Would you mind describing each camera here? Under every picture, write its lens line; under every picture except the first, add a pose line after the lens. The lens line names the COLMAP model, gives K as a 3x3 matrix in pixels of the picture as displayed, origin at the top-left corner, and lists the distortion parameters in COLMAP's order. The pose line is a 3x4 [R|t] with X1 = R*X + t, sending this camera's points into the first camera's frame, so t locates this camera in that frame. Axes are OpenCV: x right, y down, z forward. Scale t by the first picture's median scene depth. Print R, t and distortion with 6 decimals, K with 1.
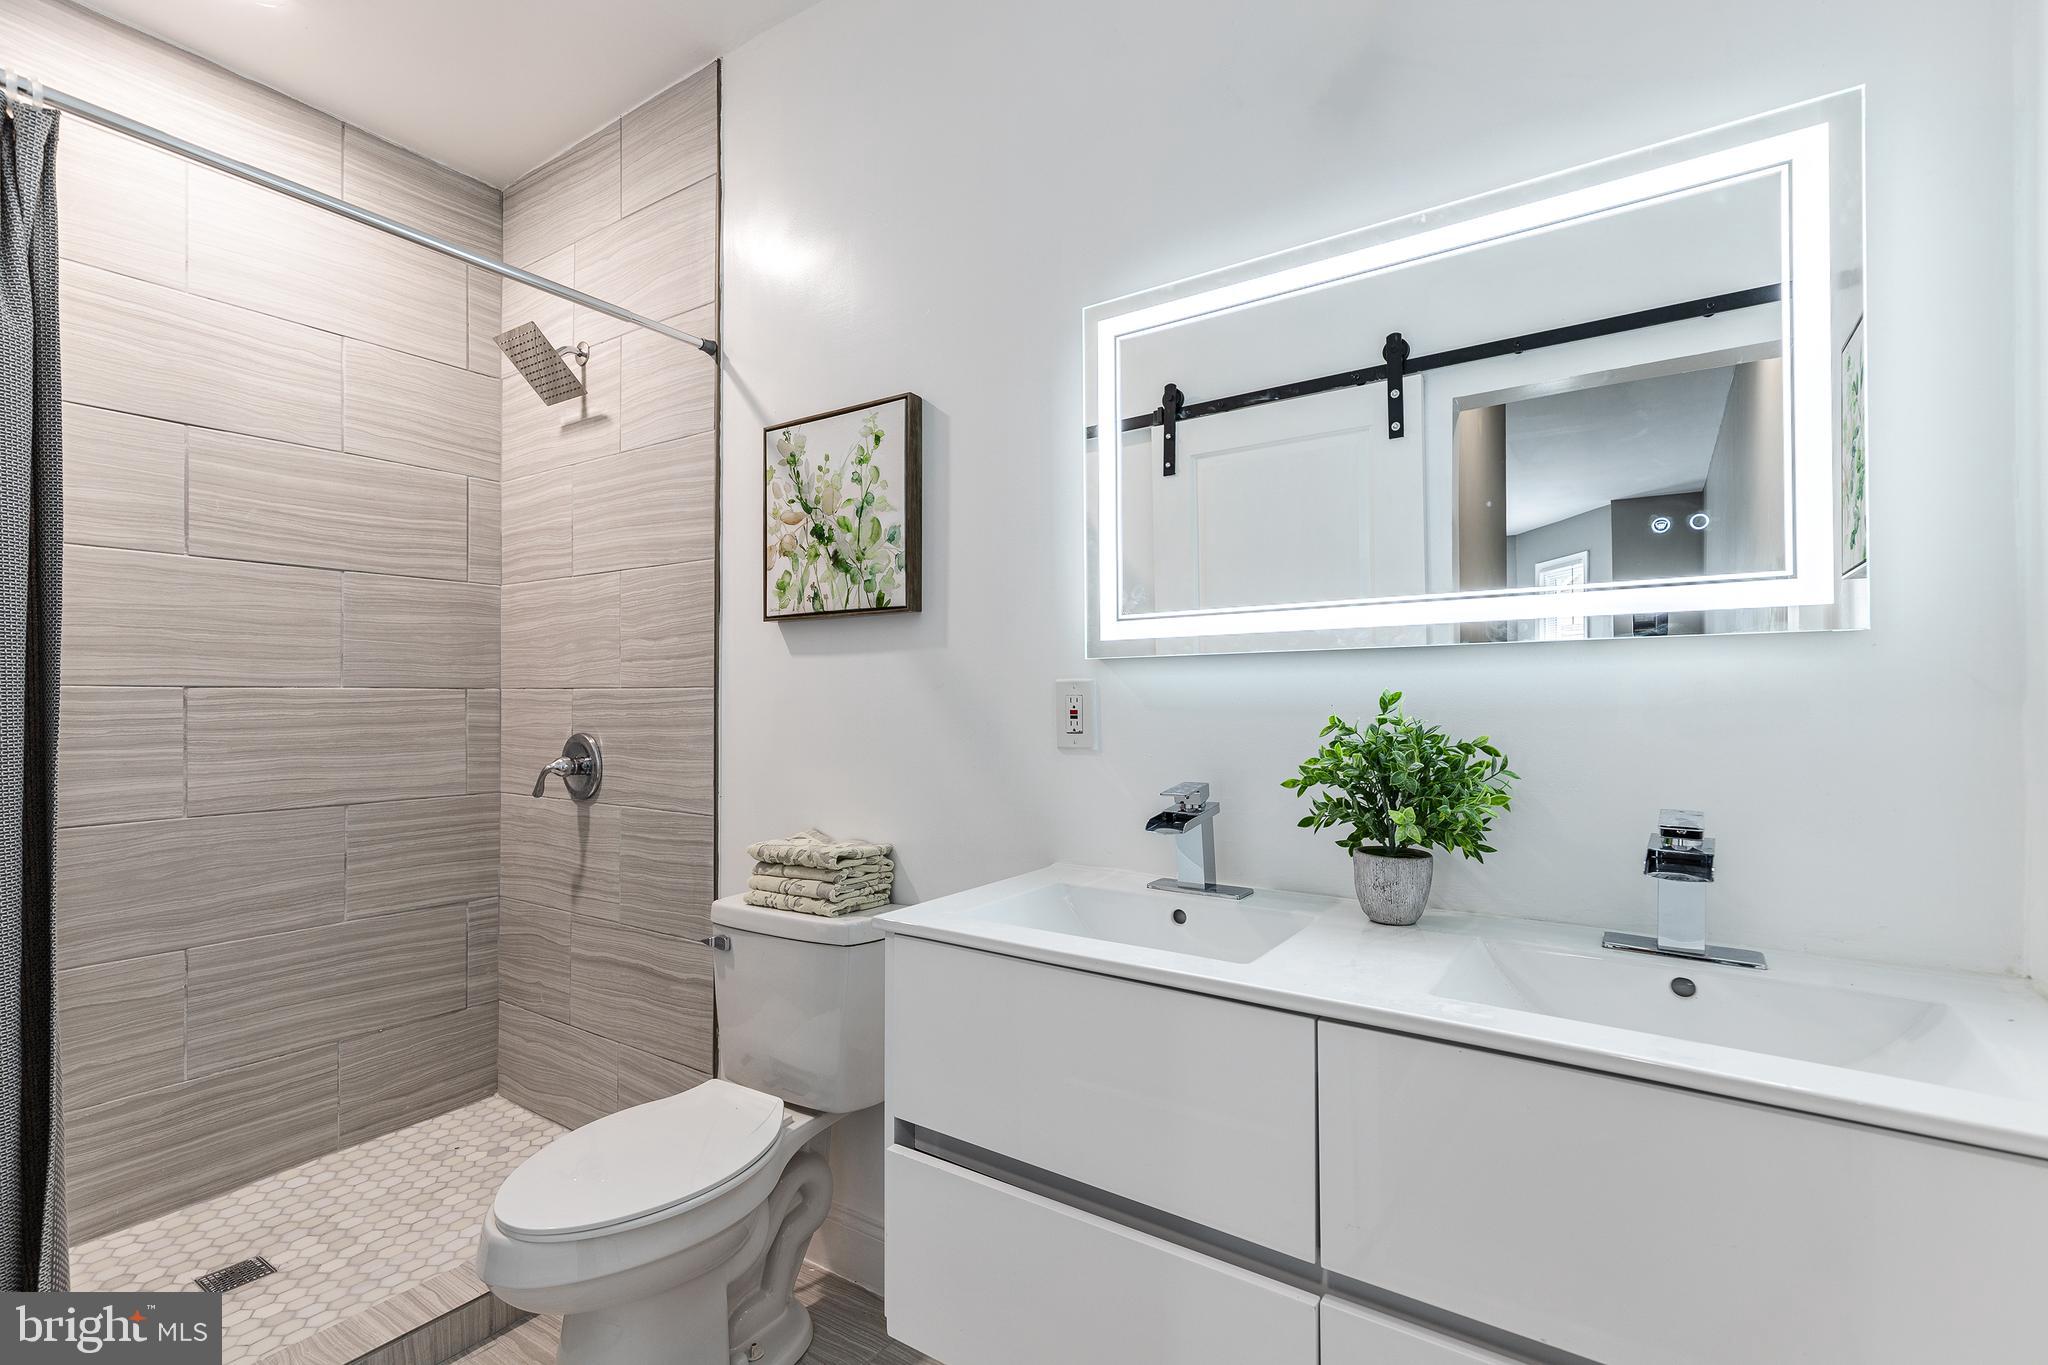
lens RADIAL K [[922.3, 0, 1025.5], [0, 922.3, 694.0], [0, 0, 1]] dist [0.018157, -0.002284]
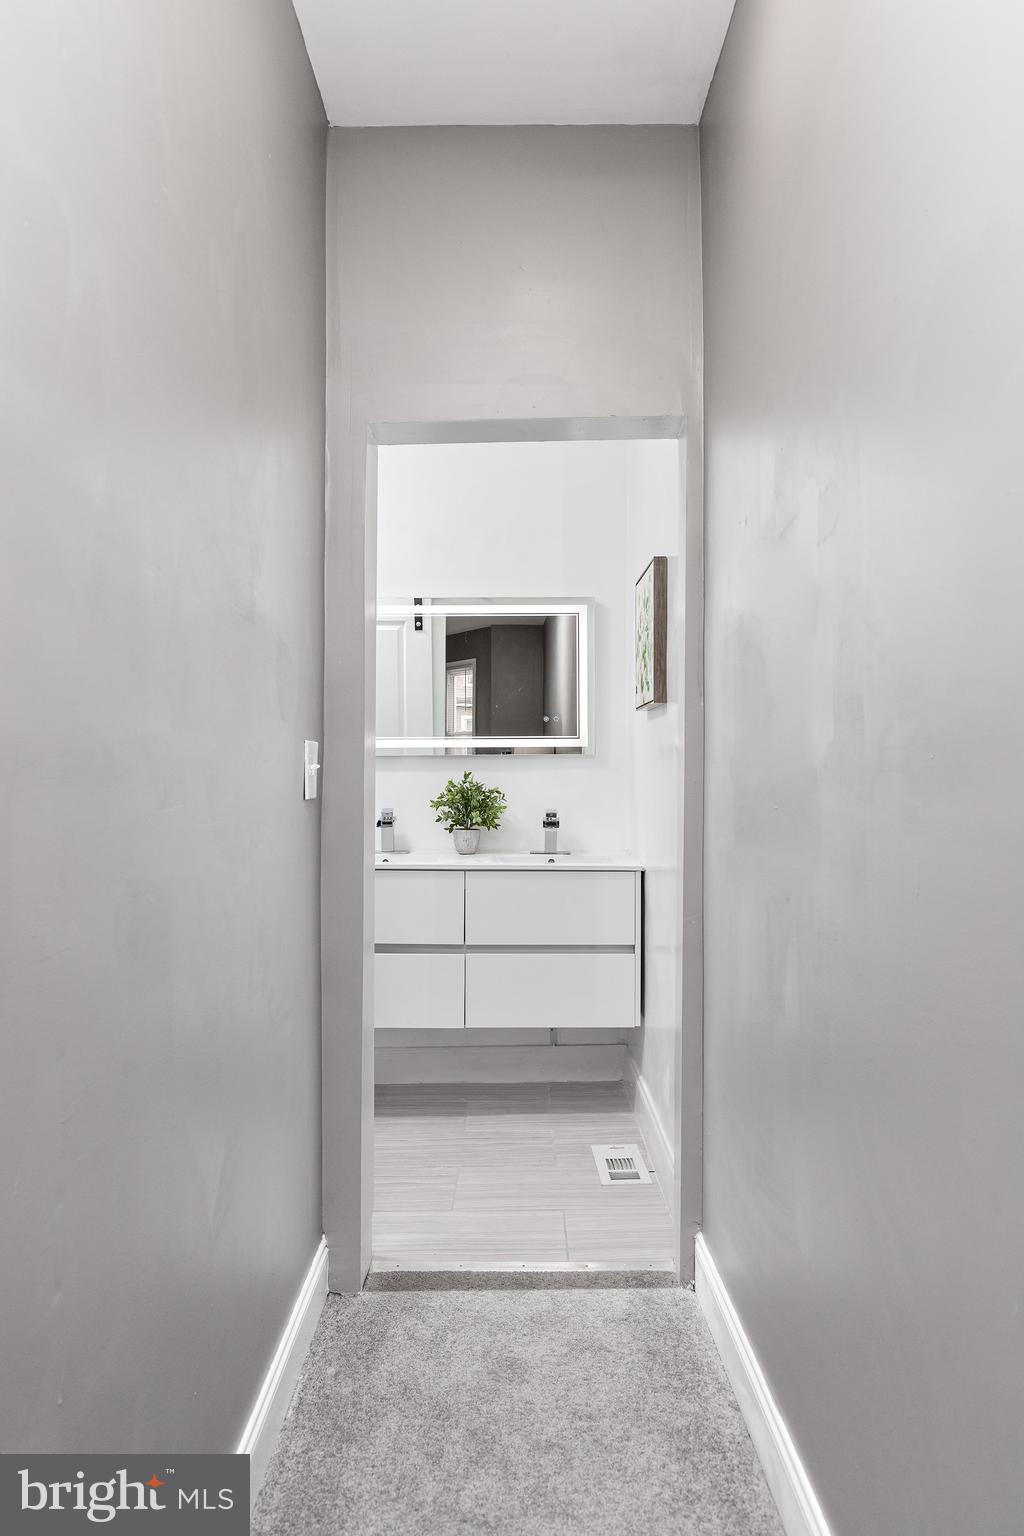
lens RADIAL K [[1050.5, 0, 510.8], [0, 1050.5, 768.5], [0, 0, 1]] dist [0.000288, 0.000004]
pose [[0.820243, 0.003961, 0.572001, -1.323103], [-0.009225, 0.999938, 0.006303, -0.033330], [-0.571941, -0.010447, 0.820228, -1.689596]]
